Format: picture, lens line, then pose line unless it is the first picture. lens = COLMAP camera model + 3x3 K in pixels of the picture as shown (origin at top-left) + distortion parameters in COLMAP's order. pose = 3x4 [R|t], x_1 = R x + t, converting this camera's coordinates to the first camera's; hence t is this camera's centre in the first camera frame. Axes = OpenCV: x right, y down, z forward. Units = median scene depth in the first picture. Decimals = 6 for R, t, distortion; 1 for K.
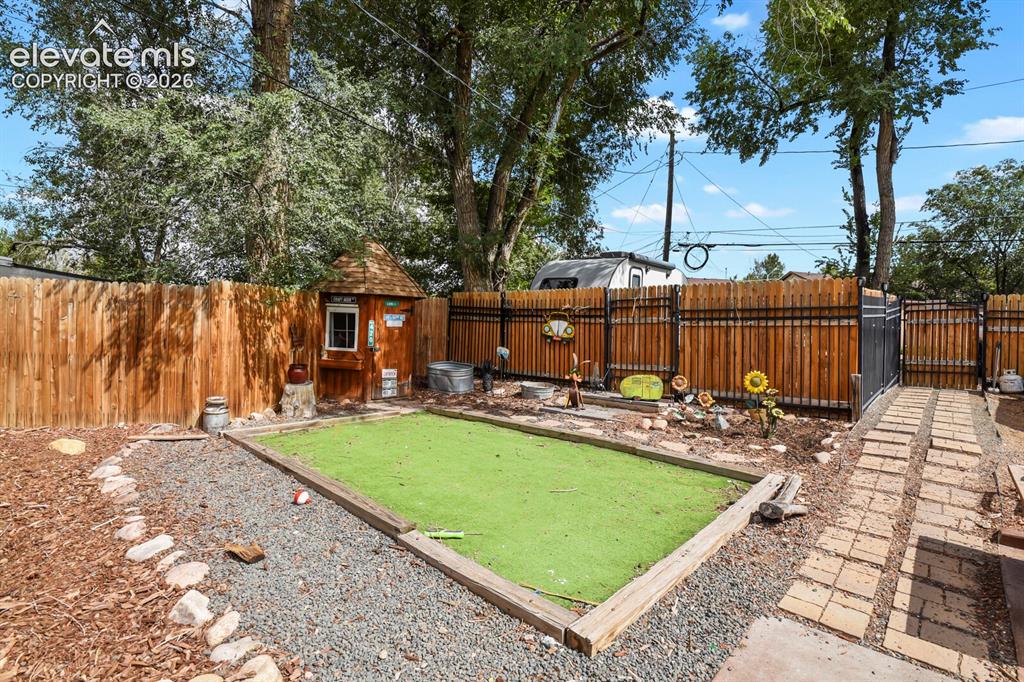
lens RADIAL K [[497.1, 0, 508.7], [0, 497.1, 334.0], [0, 0, 1]] dist [-0.007868, -0.002030]
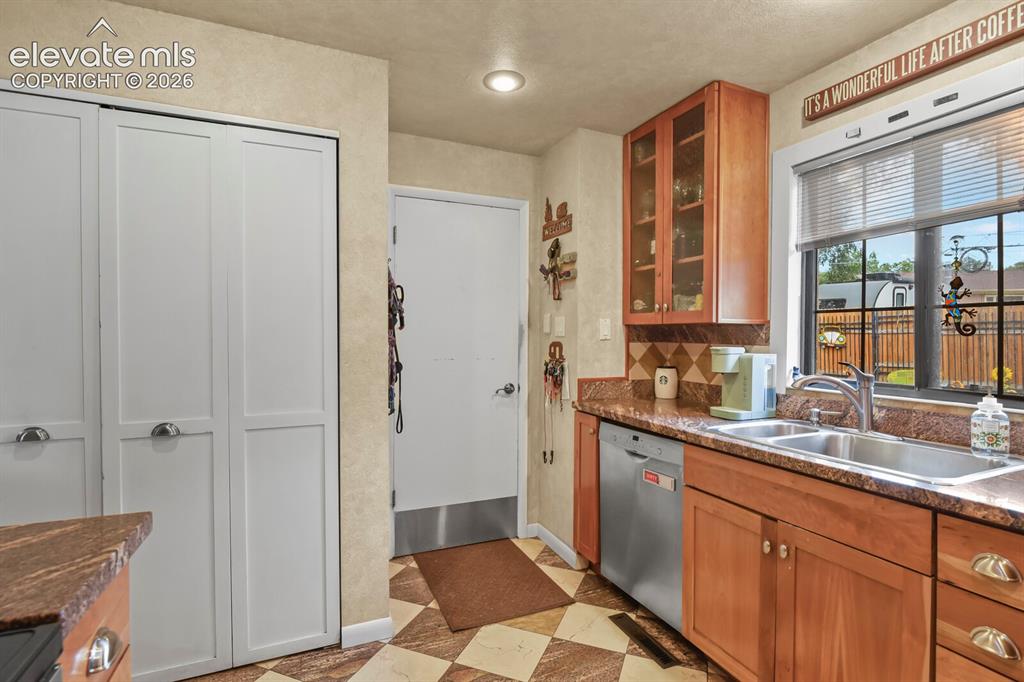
lens RADIAL K [[497.1, 0, 515.2], [0, 497.1, 337.4], [0, 0, 1]] dist [-0.007868, -0.002030]
pose [[0.913429, -0.024741, -0.406245, -0.158005], [0.022474, 0.999694, -0.010353, -0.019049], [0.406377, 0.000327, 0.913706, -0.671217]]
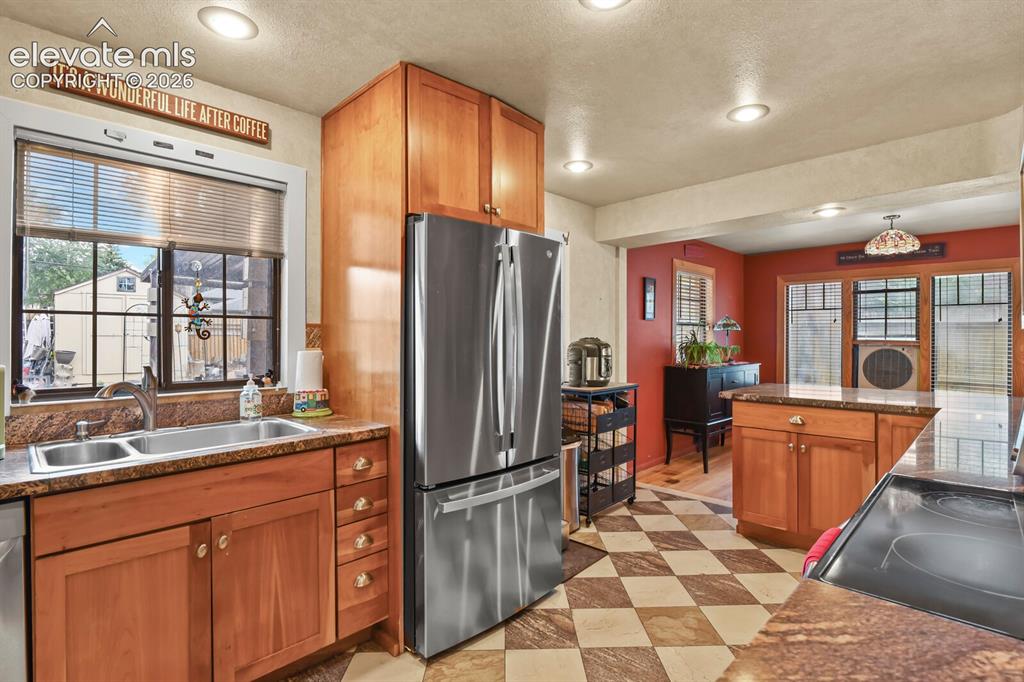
lens RADIAL K [[497.1, 0, 517.4], [0, 497.1, 339.4], [0, 0, 1]] dist [-0.007868, -0.002030]
pose [[0.025821, -0.033163, 0.999116, -1.202438], [0.006152, 0.999436, 0.033015, -0.056816], [-0.999648, 0.005294, 0.026010, -0.160774]]
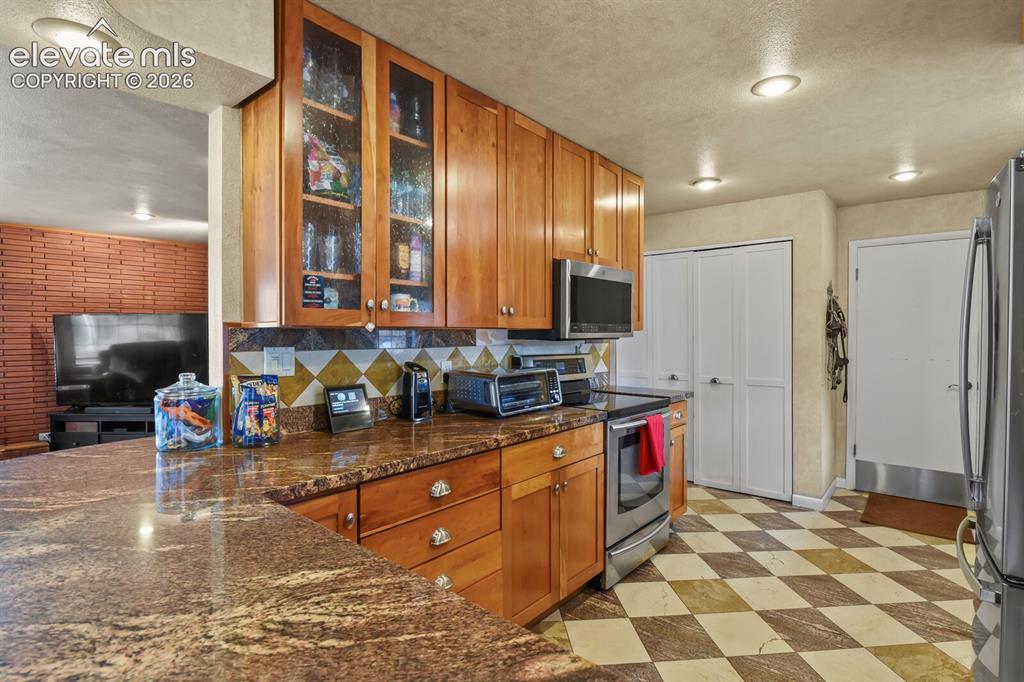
lens RADIAL K [[497.1, 0, 518.0], [0, 497.1, 337.2], [0, 0, 1]] dist [-0.007868, -0.002030]
pose [[0.049203, -0.021471, -0.998558, 1.491782], [-0.005467, 0.999748, -0.021766, -0.008122], [0.998774, 0.006530, 0.049073, -1.235464]]
